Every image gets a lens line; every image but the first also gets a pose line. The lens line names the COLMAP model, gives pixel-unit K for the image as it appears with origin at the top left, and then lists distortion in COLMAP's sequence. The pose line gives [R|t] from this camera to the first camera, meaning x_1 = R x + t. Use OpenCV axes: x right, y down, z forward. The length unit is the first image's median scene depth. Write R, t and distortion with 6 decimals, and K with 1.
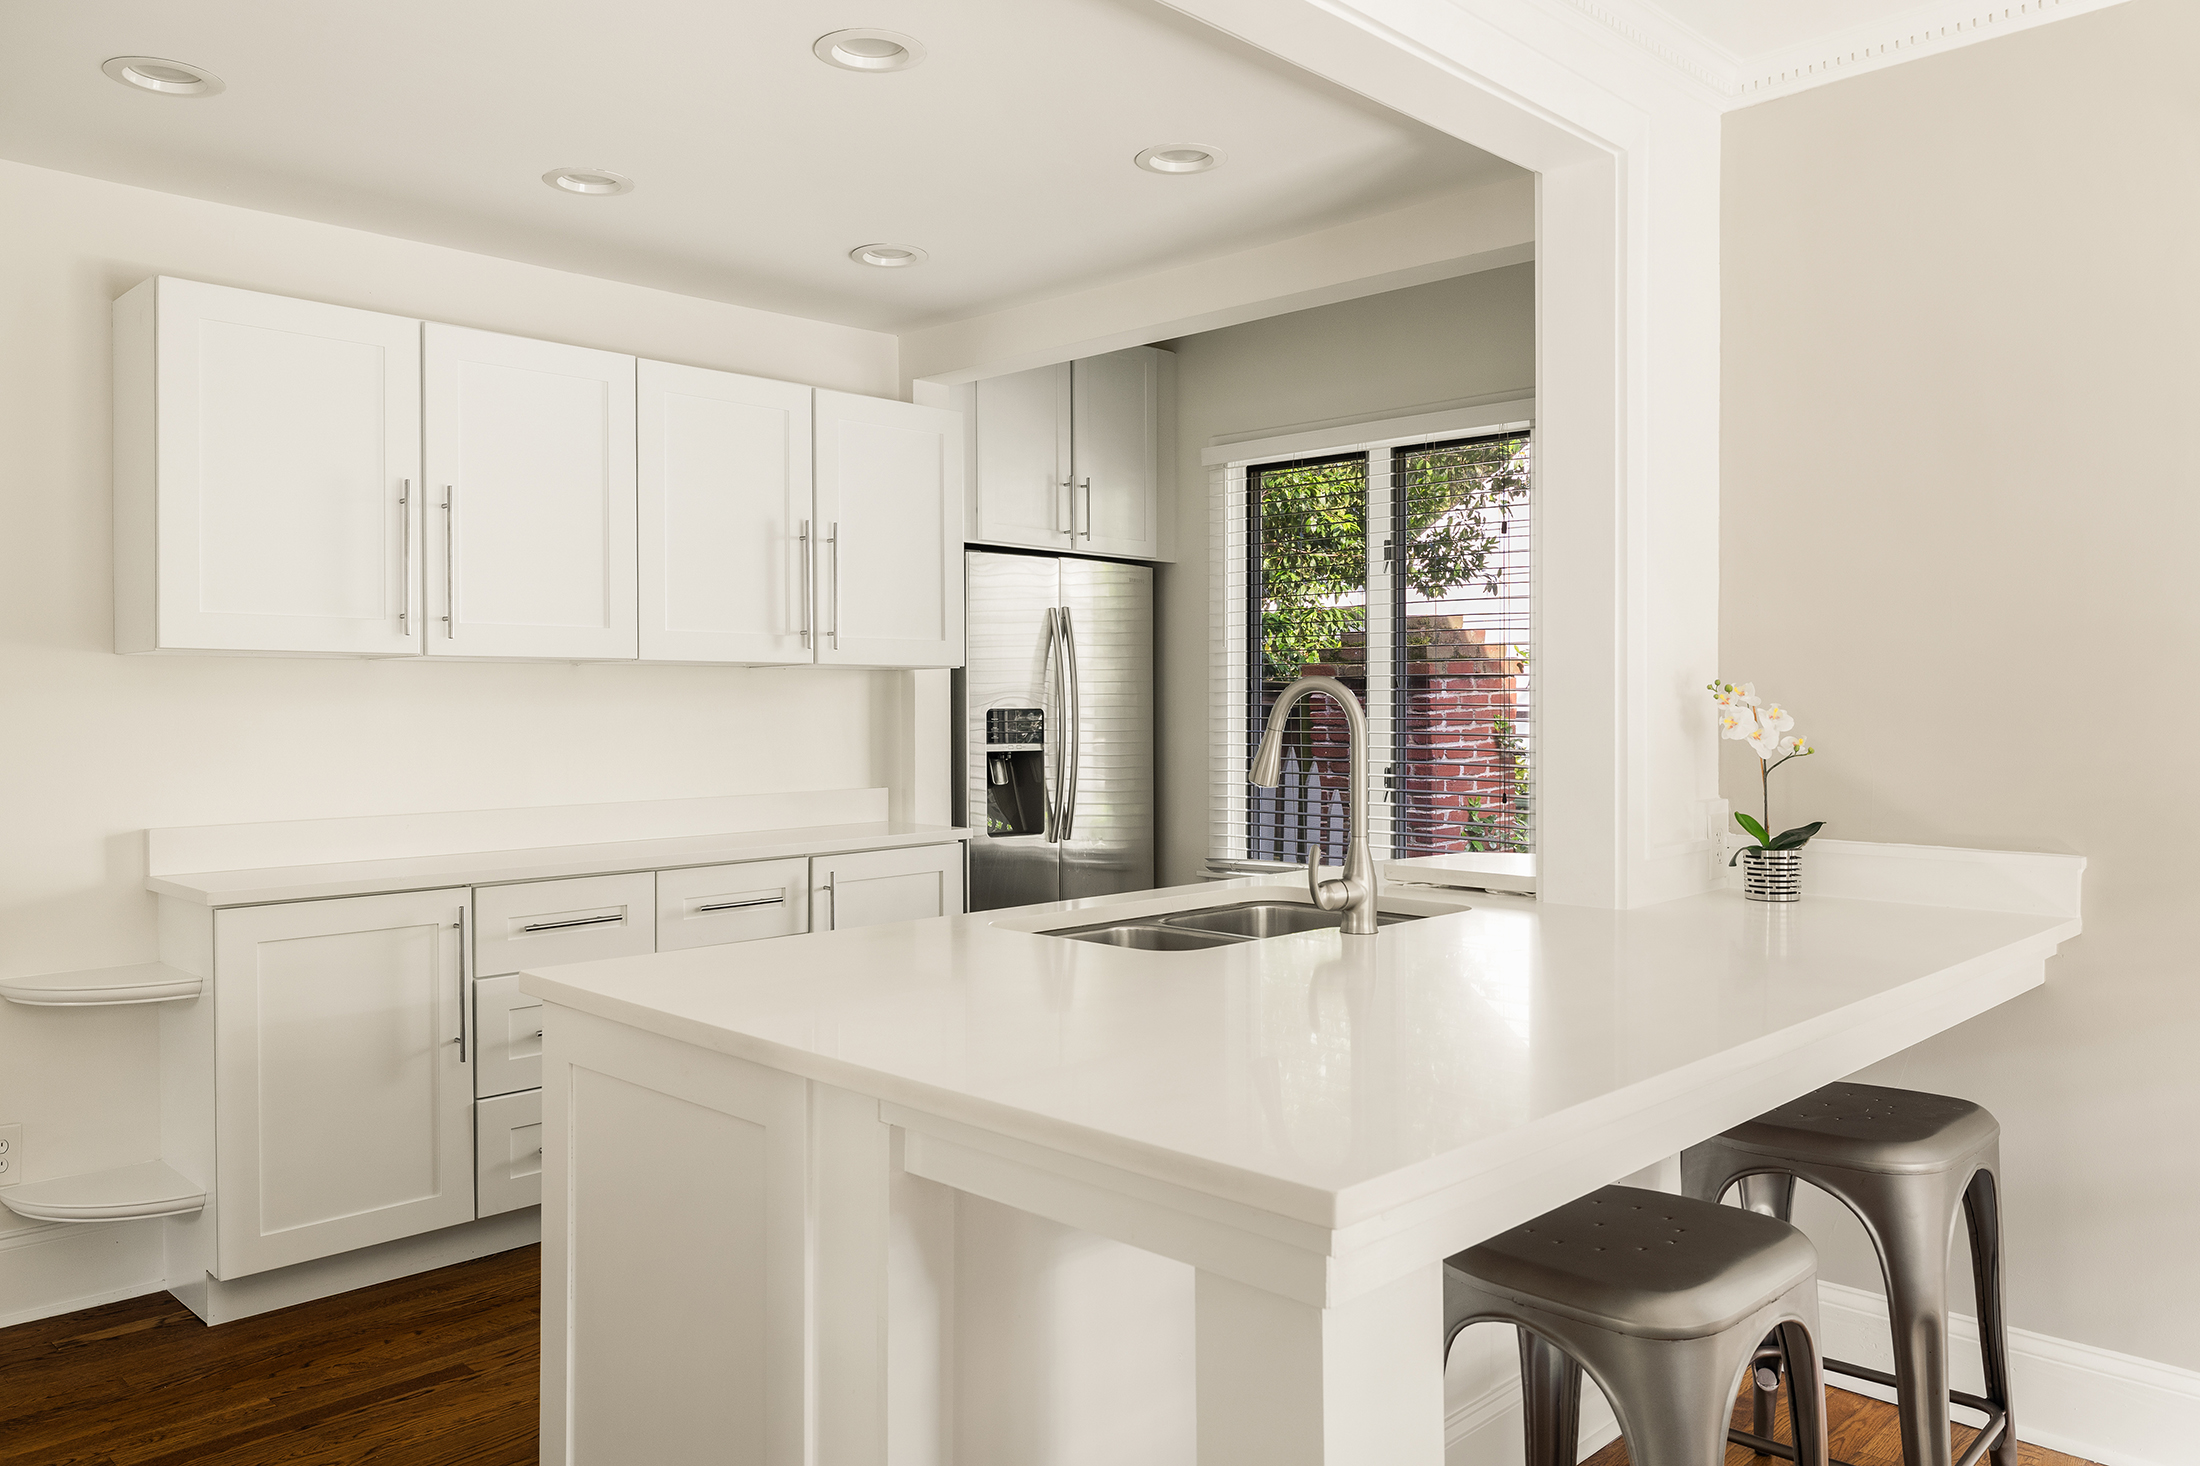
lens RADIAL K [[1592.8, 0, 1104.3], [0, 1592.8, 715.3], [0, 0, 1]] dist [0.005628, -0.000436]
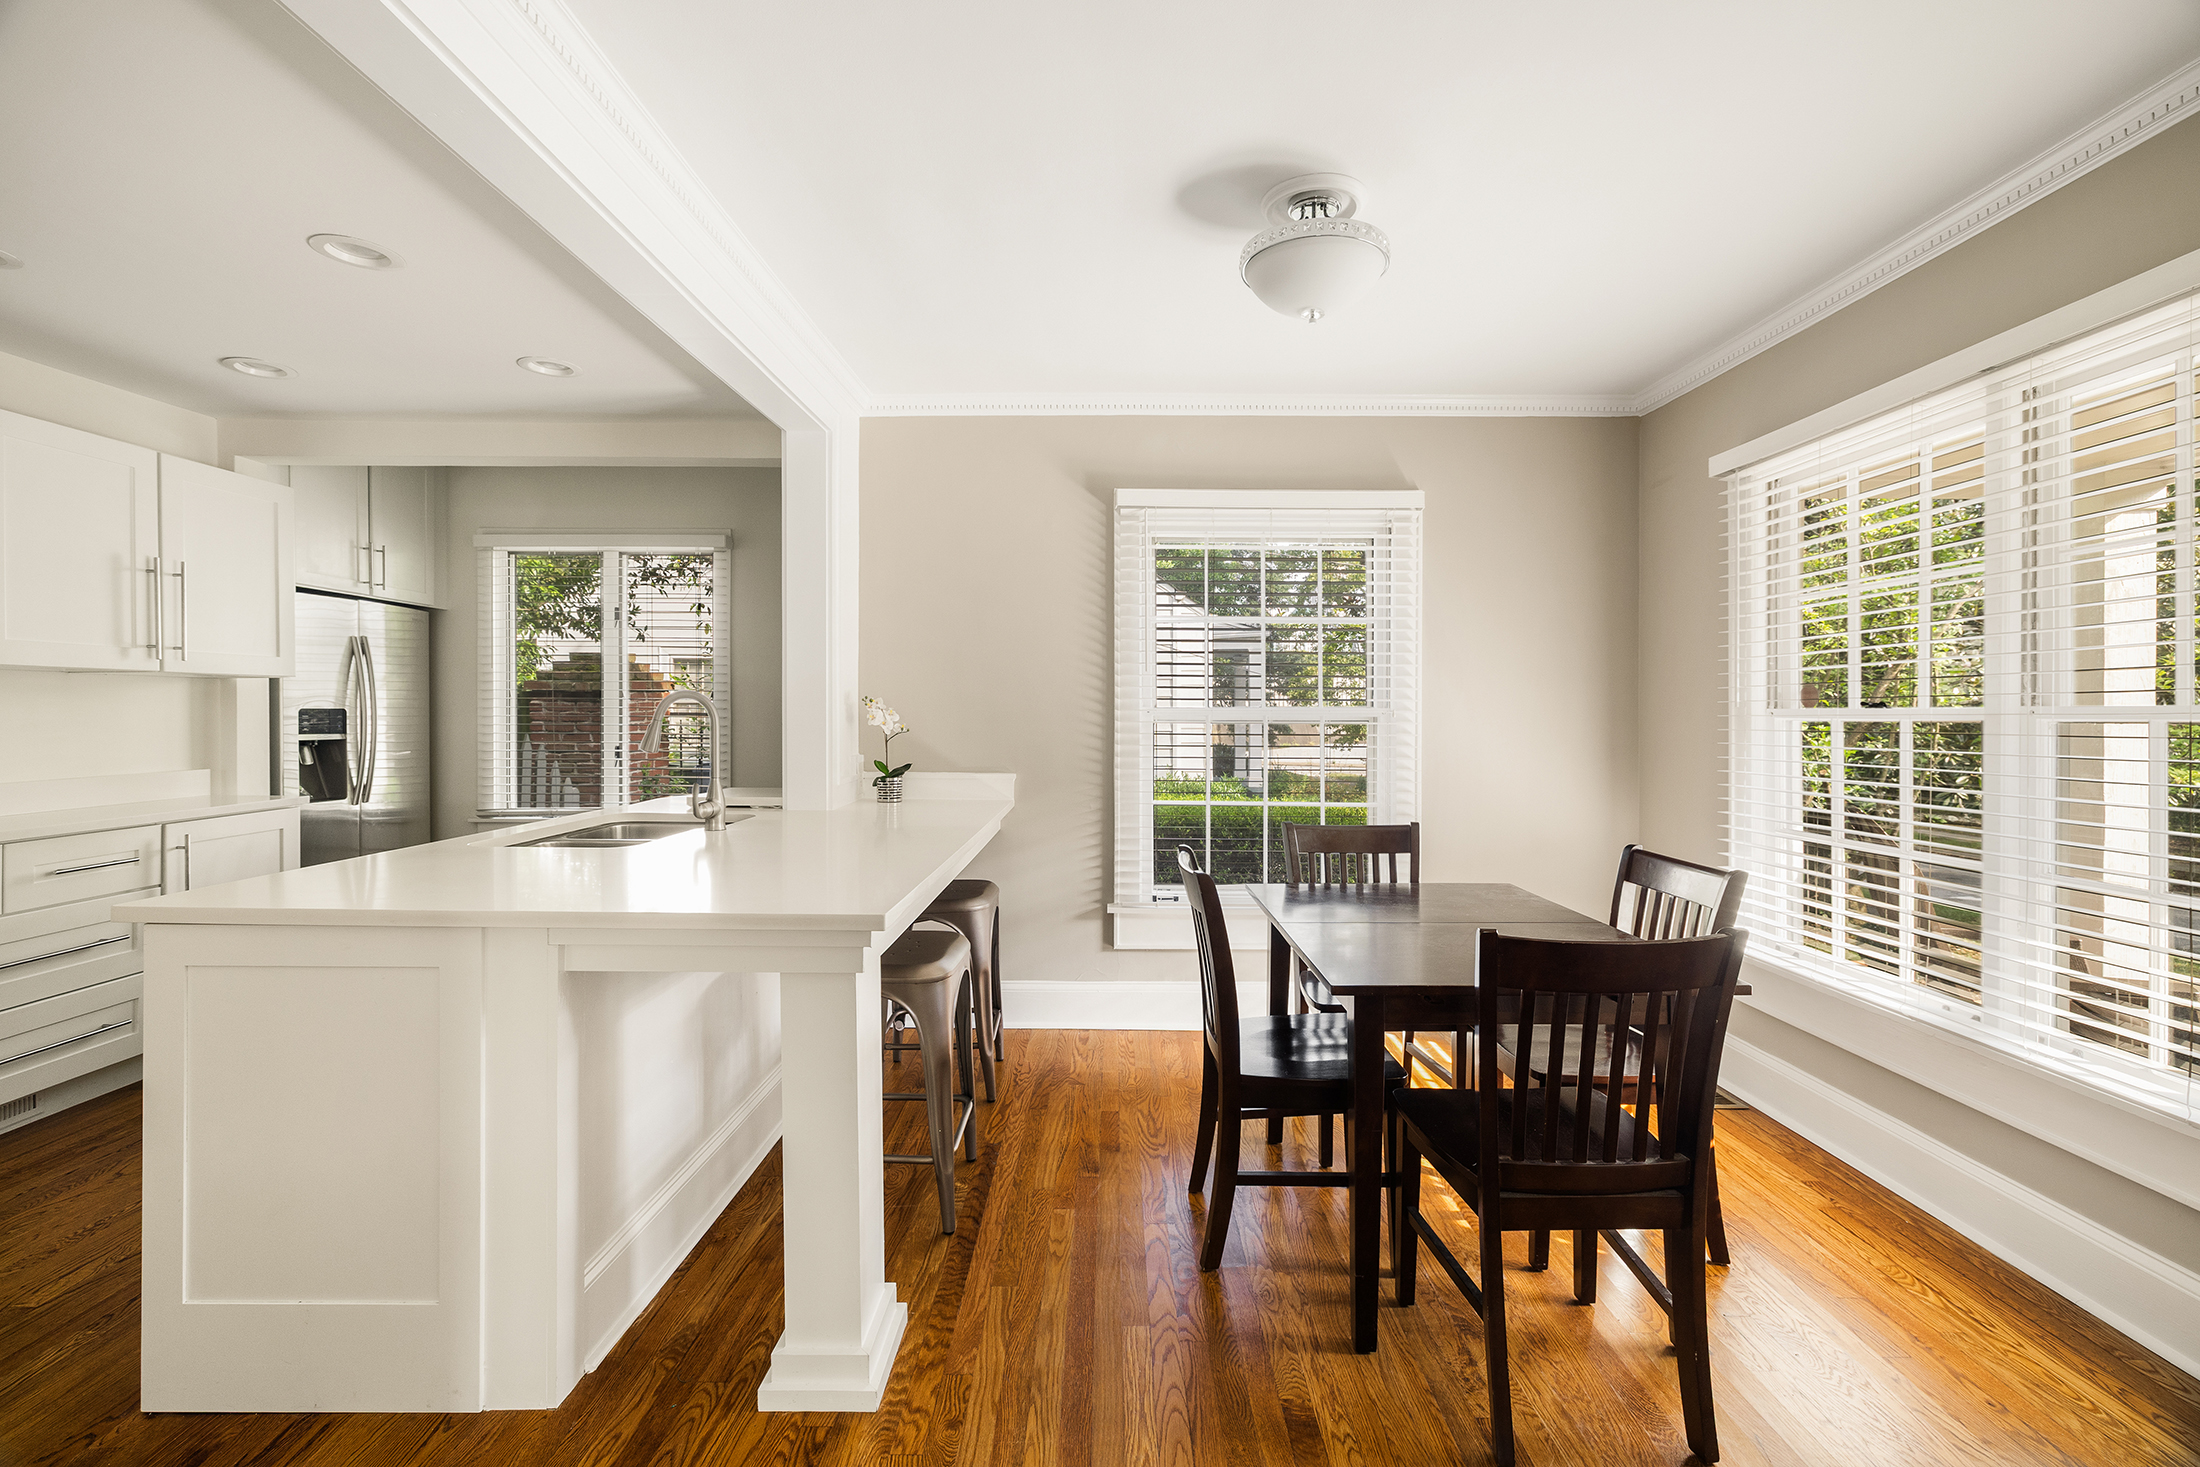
lens RADIAL K [[953.1, 0, 1099.5], [0, 953.1, 714.1], [0, 0, 1]] dist [0.007252, -0.000389]
pose [[0.726240, 0.002876, 0.687435, -0.143735], [-0.000159, 0.999992, -0.004017, 0.003862], [-0.687441, 0.002808, 0.726235, -0.055398]]
